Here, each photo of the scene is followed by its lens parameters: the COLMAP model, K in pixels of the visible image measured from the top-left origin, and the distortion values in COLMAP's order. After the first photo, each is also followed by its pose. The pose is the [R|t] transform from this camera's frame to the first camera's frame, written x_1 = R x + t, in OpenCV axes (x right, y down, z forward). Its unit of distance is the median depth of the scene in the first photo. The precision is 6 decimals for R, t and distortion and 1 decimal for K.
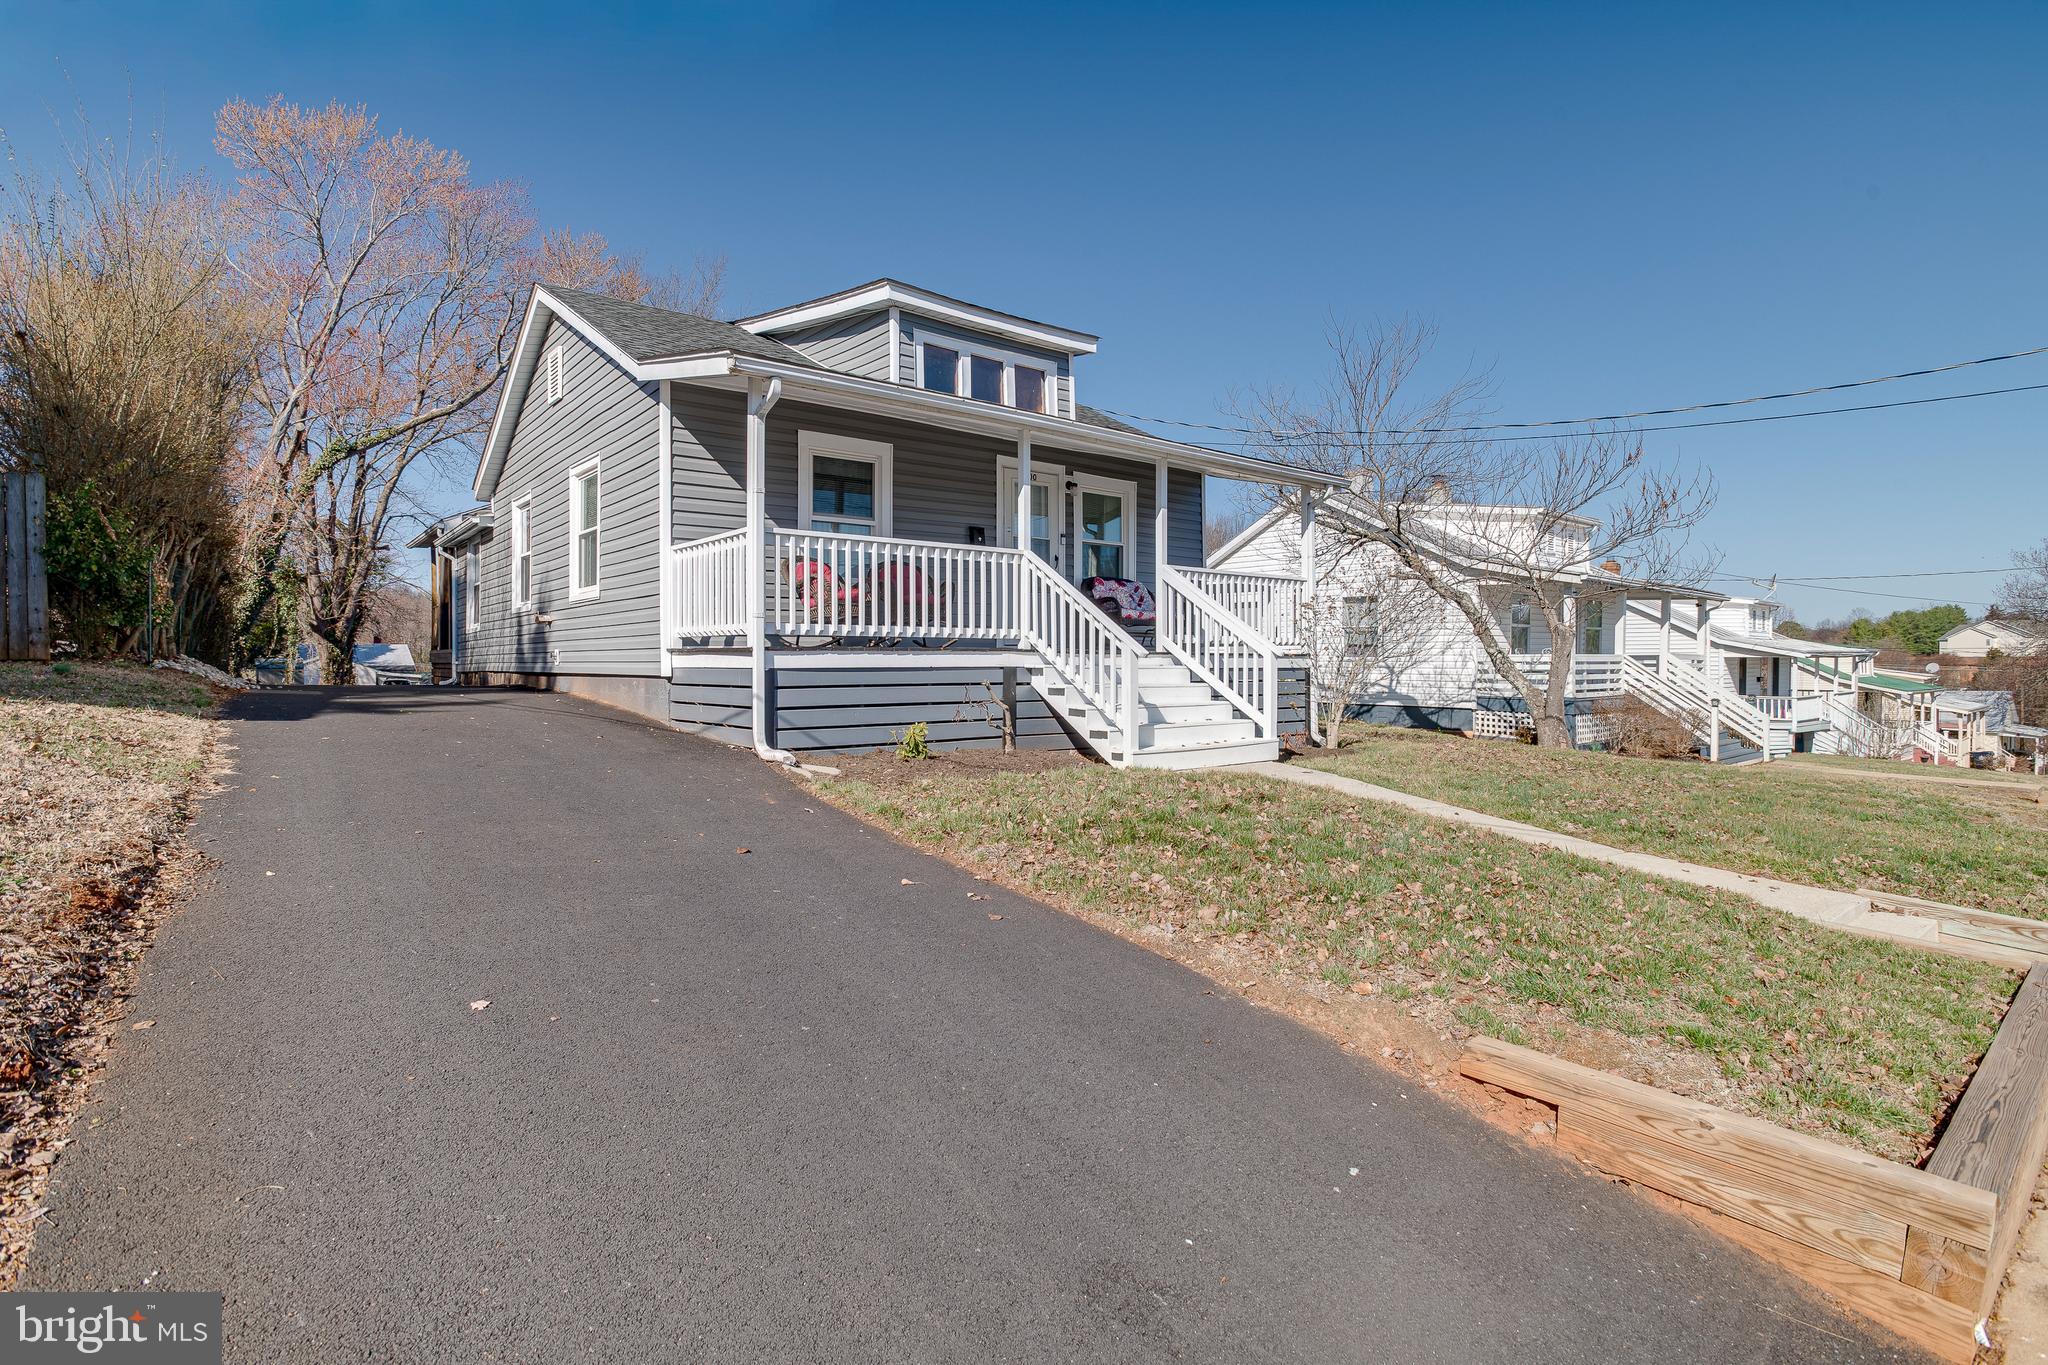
lens RADIAL K [[1021.5, 0, 1023.8], [0, 1021.5, 677.3], [0, 0, 1]] dist [-0.059974, 0.026586]
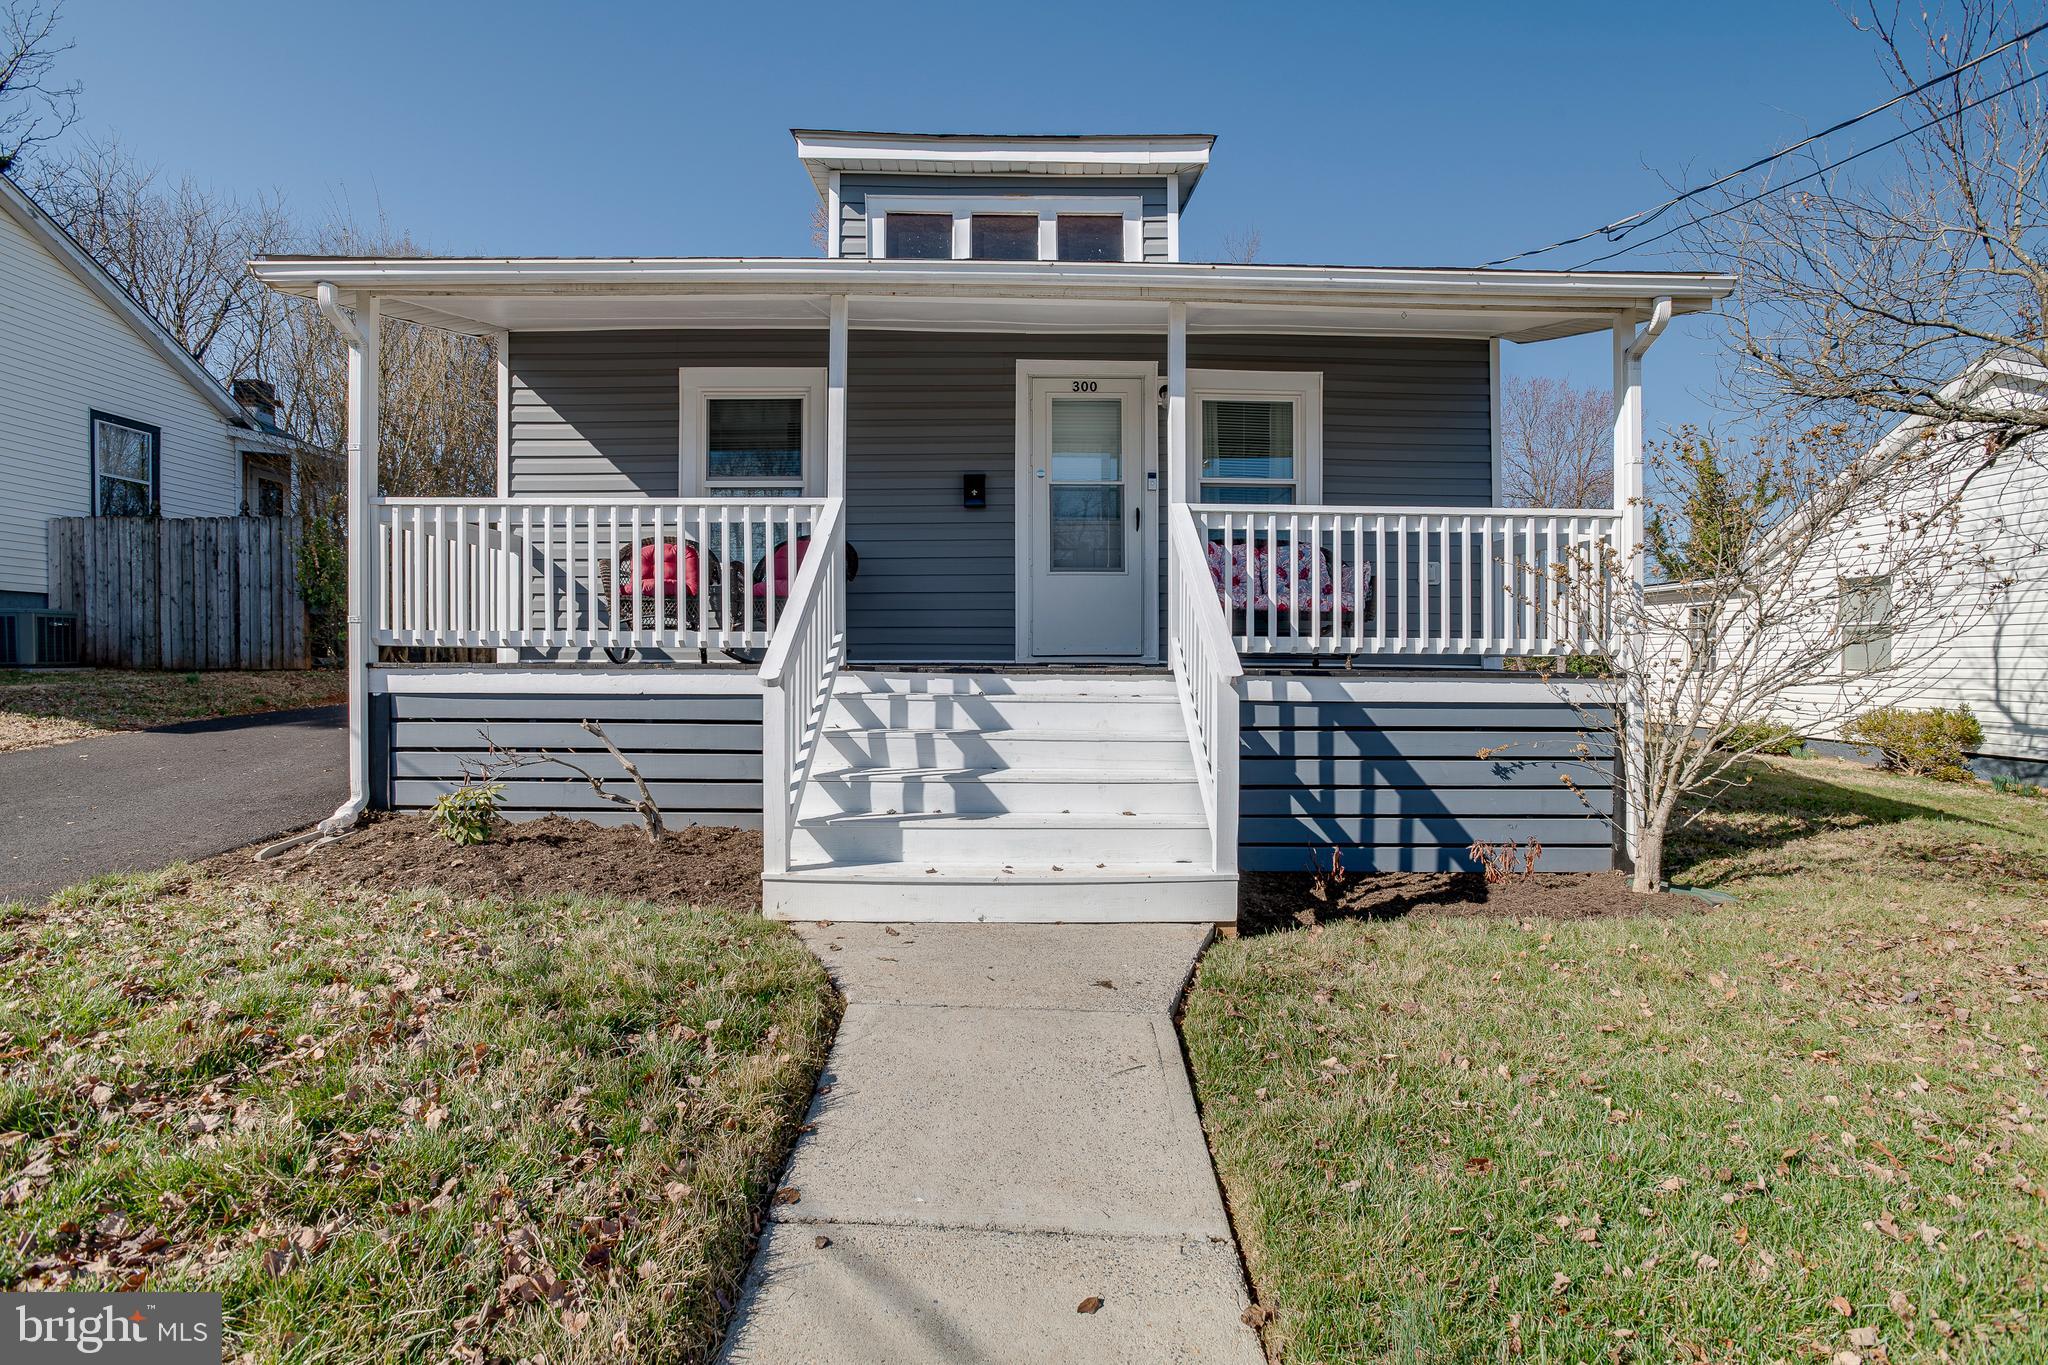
lens RADIAL K [[1306.2, 0, 1023.4], [0, 1306.2, 597.3], [0, 0, 1]] dist [0.000888, 0.069831]
pose [[0.778865, -0.041377, -0.625825, 0.472490], [-0.013925, 0.996435, -0.083211, -0.003530], [0.627037, 0.073525, 0.775512, 0.375712]]
